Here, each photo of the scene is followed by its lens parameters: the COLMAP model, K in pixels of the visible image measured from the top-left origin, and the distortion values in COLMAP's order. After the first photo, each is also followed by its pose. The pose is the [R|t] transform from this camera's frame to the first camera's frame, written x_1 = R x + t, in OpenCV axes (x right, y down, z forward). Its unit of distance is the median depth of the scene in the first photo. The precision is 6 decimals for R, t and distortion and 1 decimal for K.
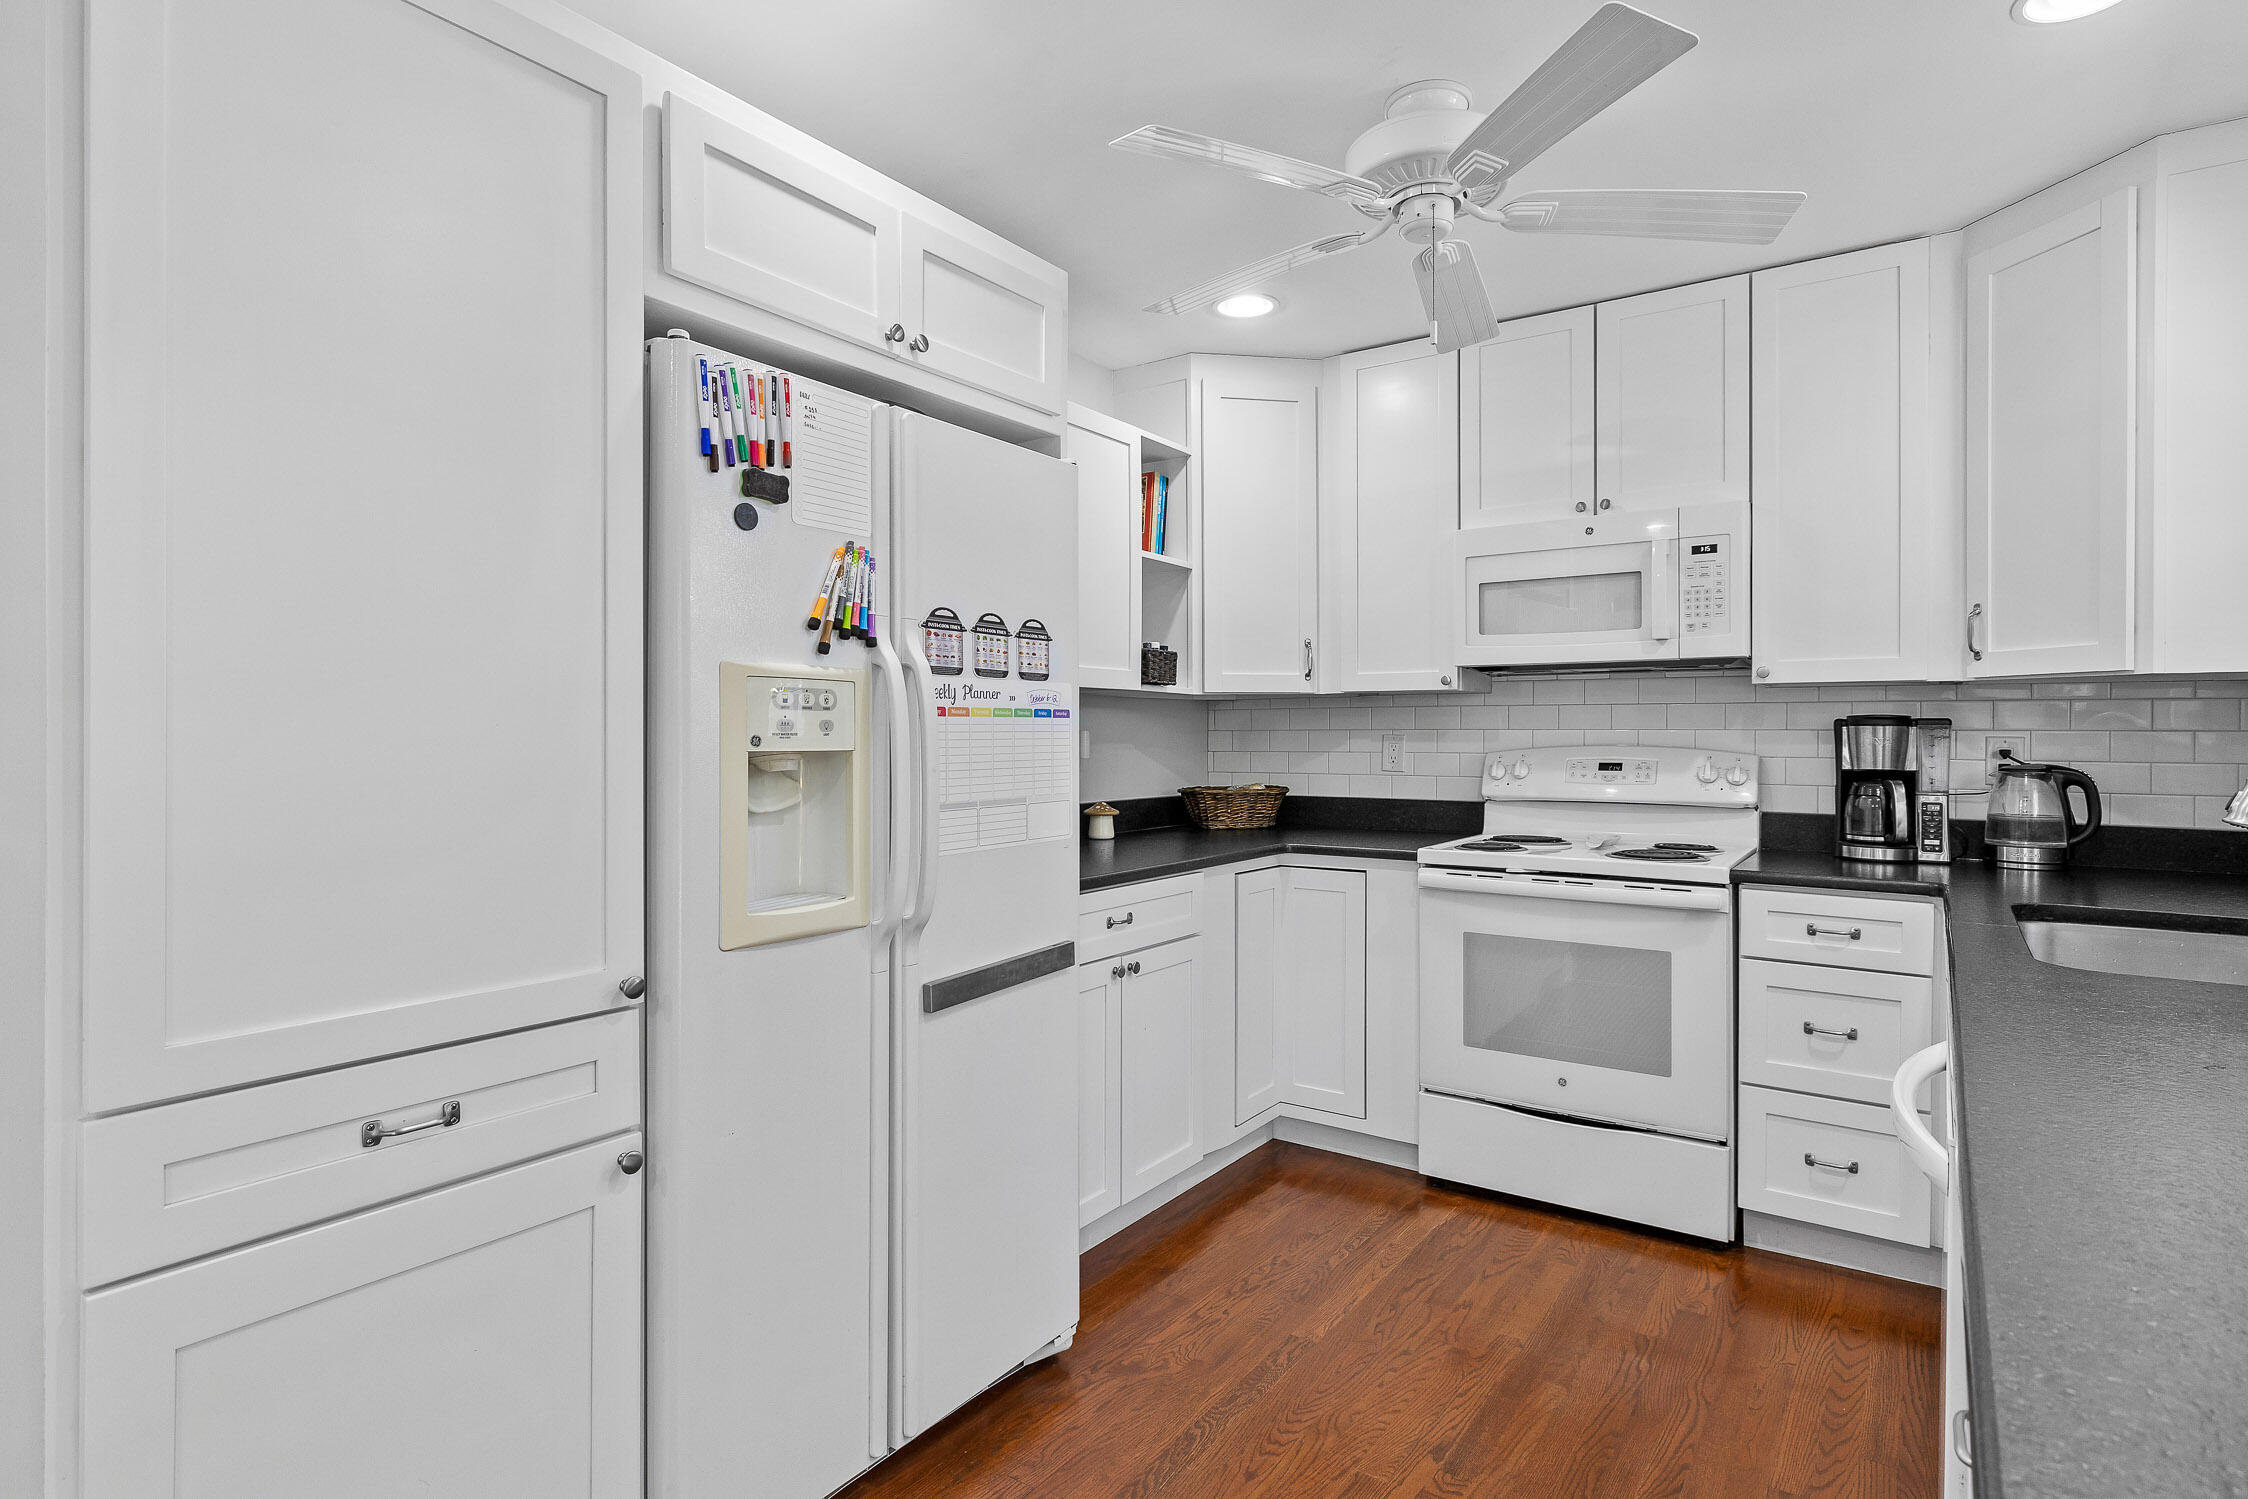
lens RADIAL K [[1159.6, 0, 1120.2], [0, 1159.6, 736.4], [0, 0, 1]] dist [-0.003058, -0.000834]
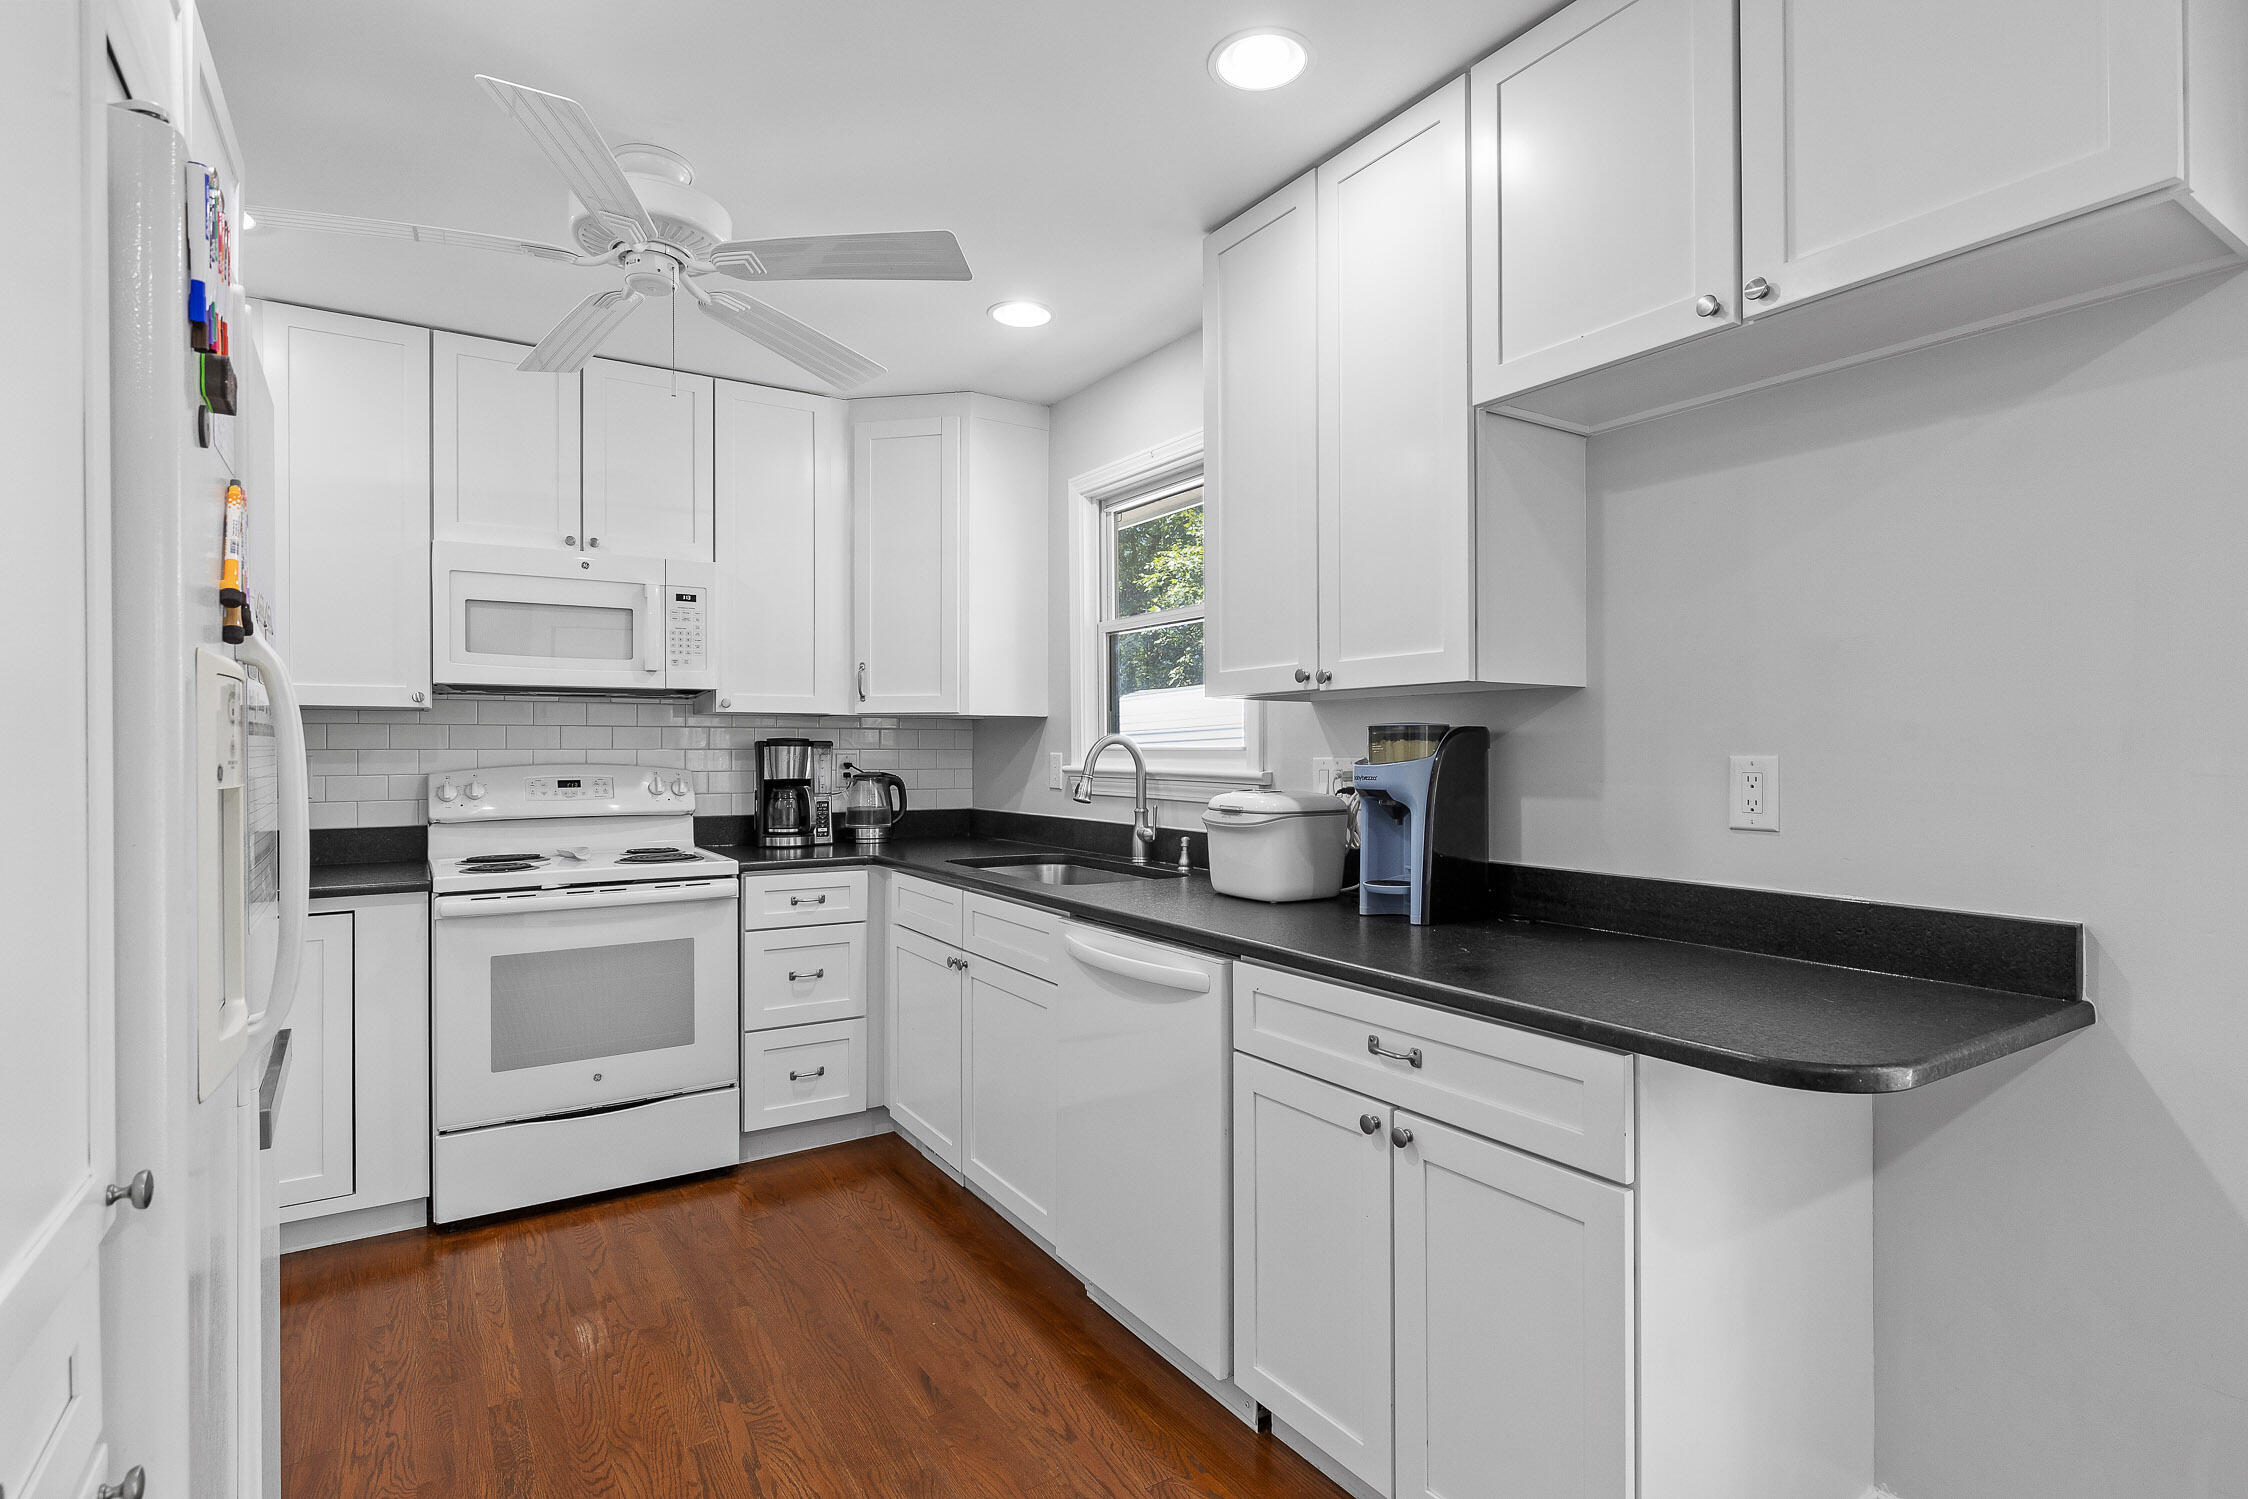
lens RADIAL K [[1103.0, 0, 1124.0], [0, 1103.0, 749.5], [0, 0, 1]] dist [-0.001214, -0.000833]
pose [[0.374915, -0.003161, 0.927054, -0.388095], [0.006219, 0.999980, 0.000894, -0.004002], [-0.927038, 0.005430, 0.374927, 0.163167]]
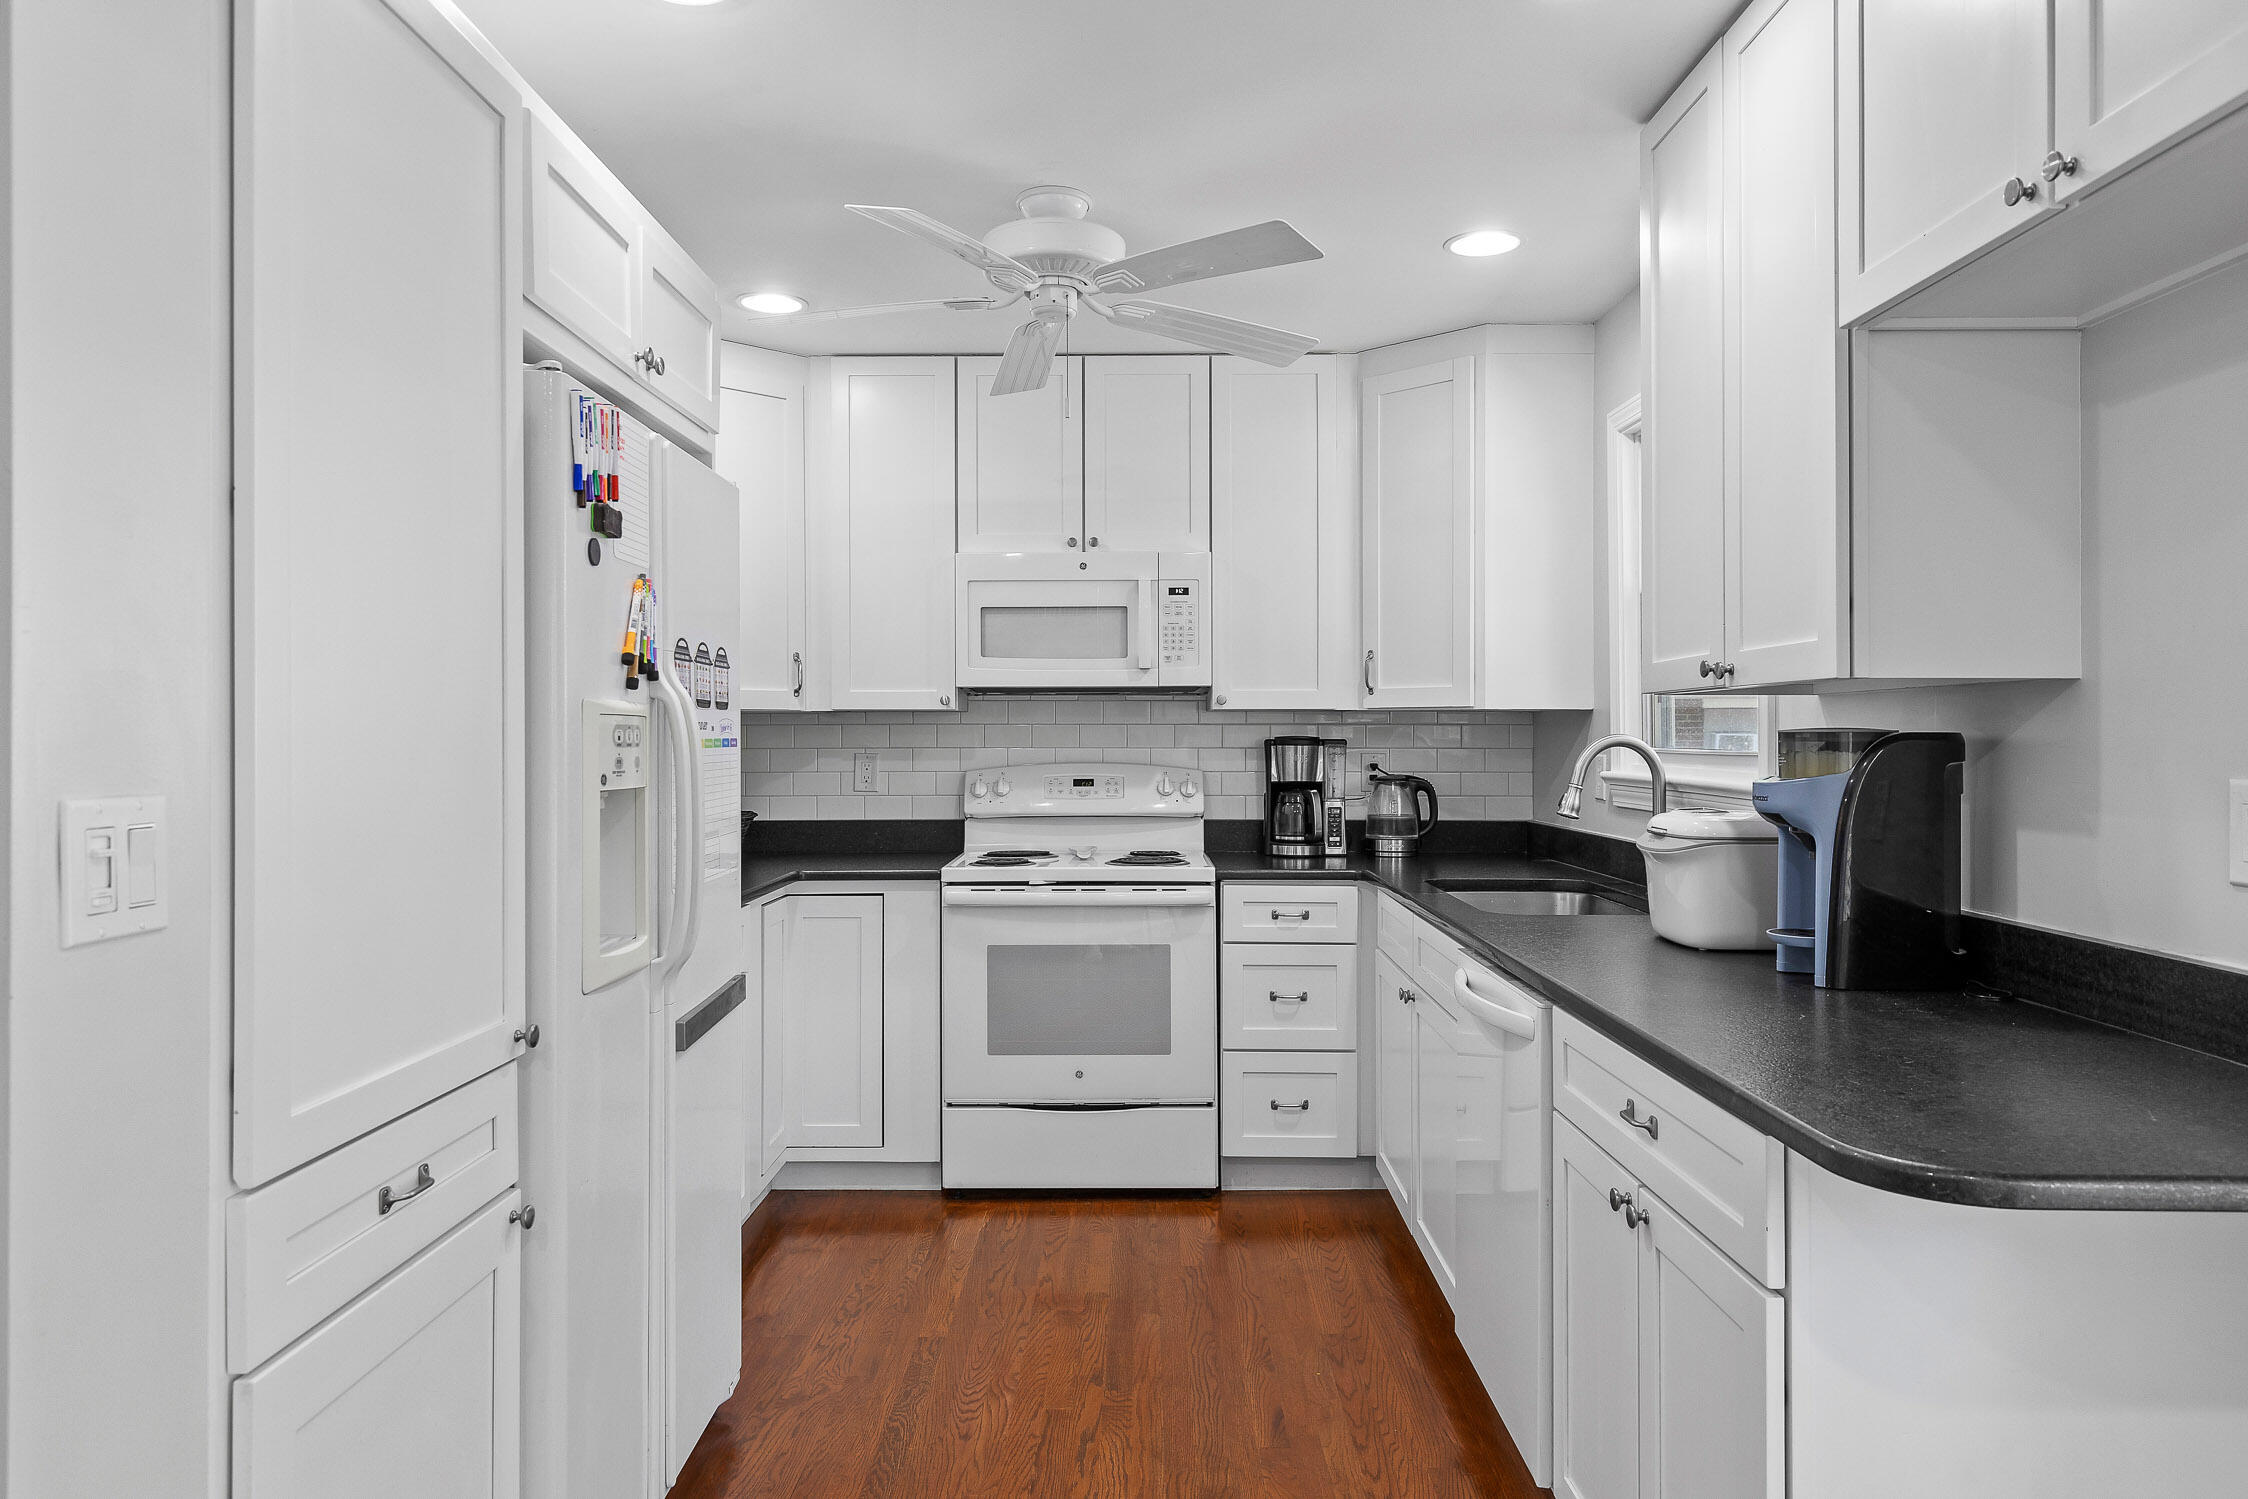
lens RADIAL K [[1452.5, 0, 1128.4], [0, 1452.5, 730.8], [0, 0, 1]] dist [0.006181, -0.000168]
pose [[0.821381, -0.000166, 0.570380, -0.362820], [0.004690, 0.999968, -0.006463, -0.015279], [-0.570361, 0.007984, 0.821355, -0.150897]]
